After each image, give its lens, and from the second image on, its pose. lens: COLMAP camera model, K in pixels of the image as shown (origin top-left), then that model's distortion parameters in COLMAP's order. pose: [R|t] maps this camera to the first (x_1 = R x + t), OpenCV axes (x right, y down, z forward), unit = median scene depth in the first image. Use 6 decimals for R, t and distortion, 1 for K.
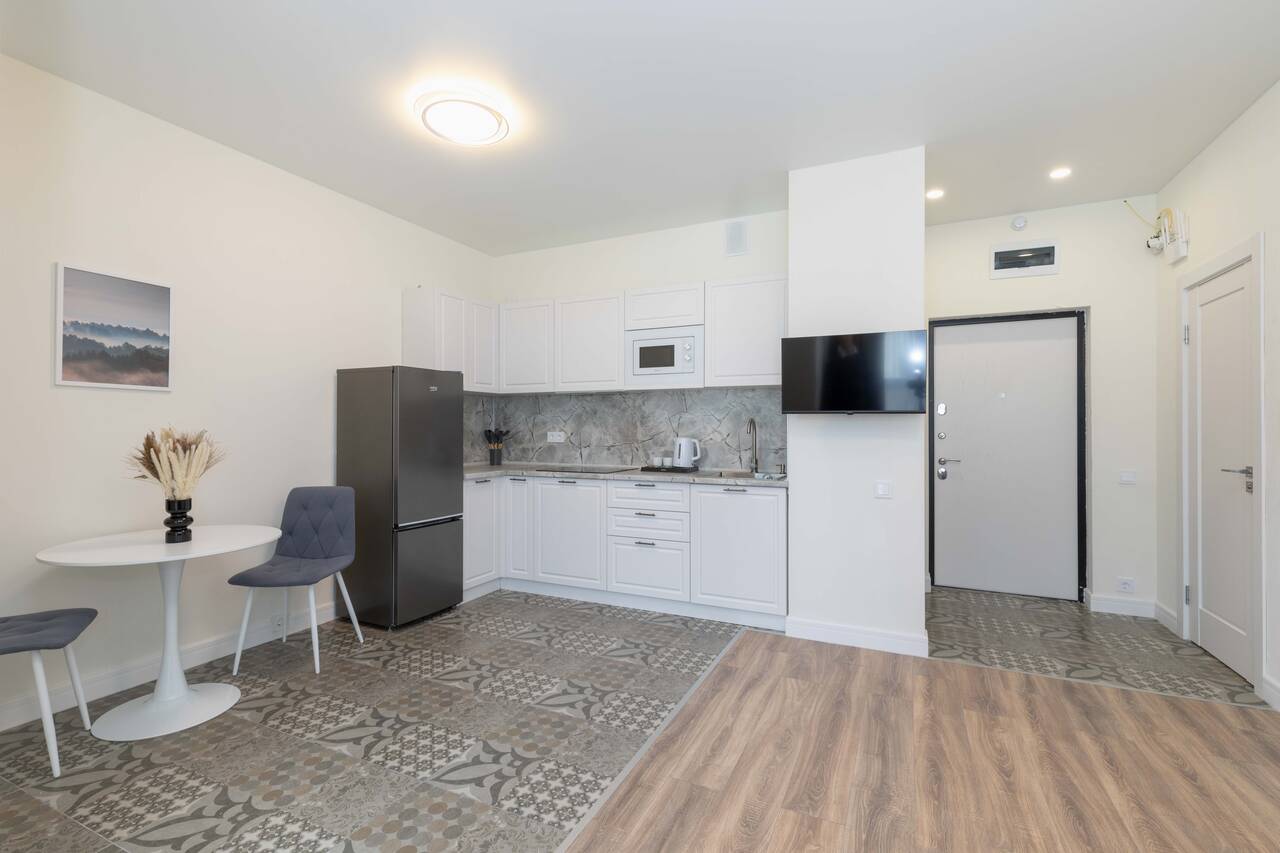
lens RADIAL K [[581.1, 0, 629.2], [0, 581.1, 431.4], [0, 0, 1]] dist [0.005847, -0.000245]
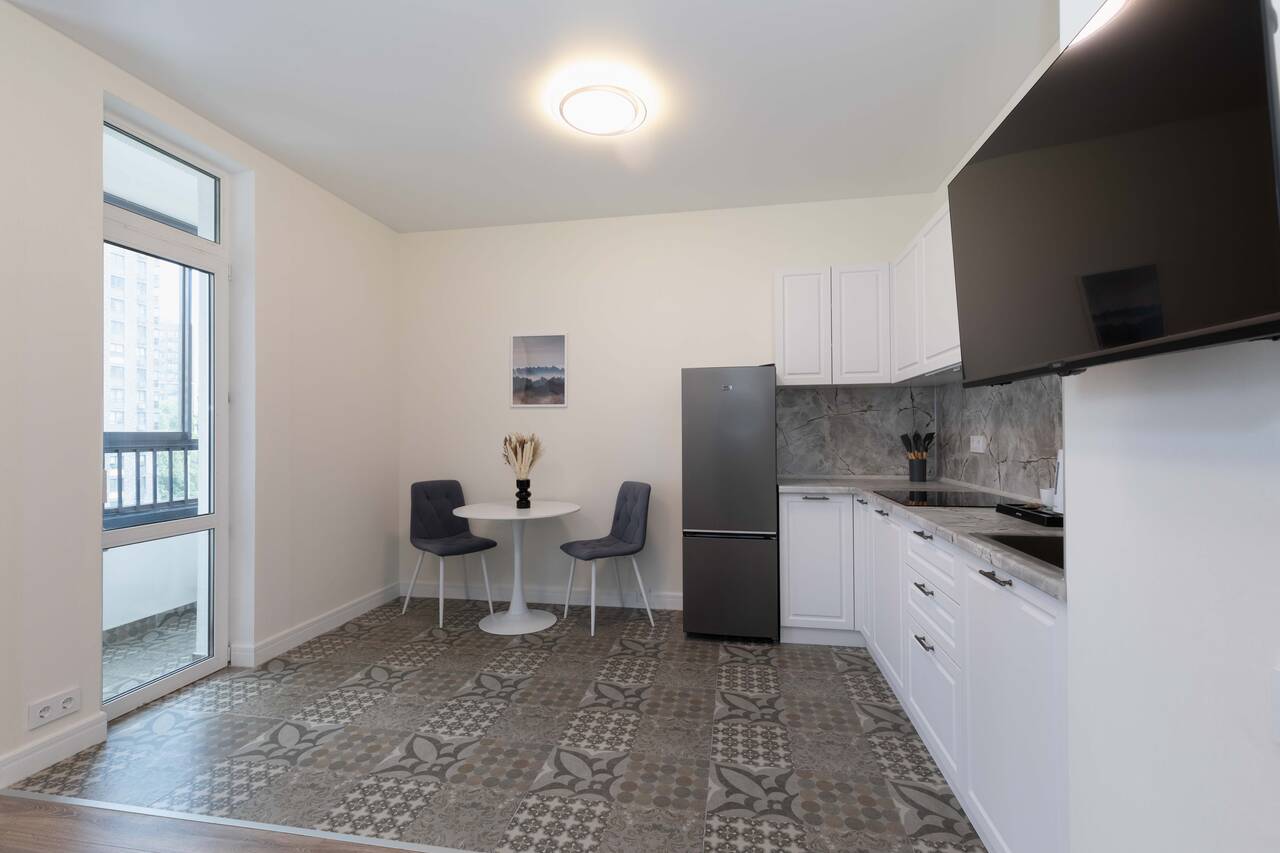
lens RADIAL K [[581.1, 0, 631.4], [0, 581.1, 420.2], [0, 0, 1]] dist [0.005847, -0.000245]
pose [[0.254106, -0.022339, -0.966918, 0.703302], [-0.000420, 0.999731, -0.023208, -0.001944], [0.967176, 0.006303, 0.254028, 0.862746]]
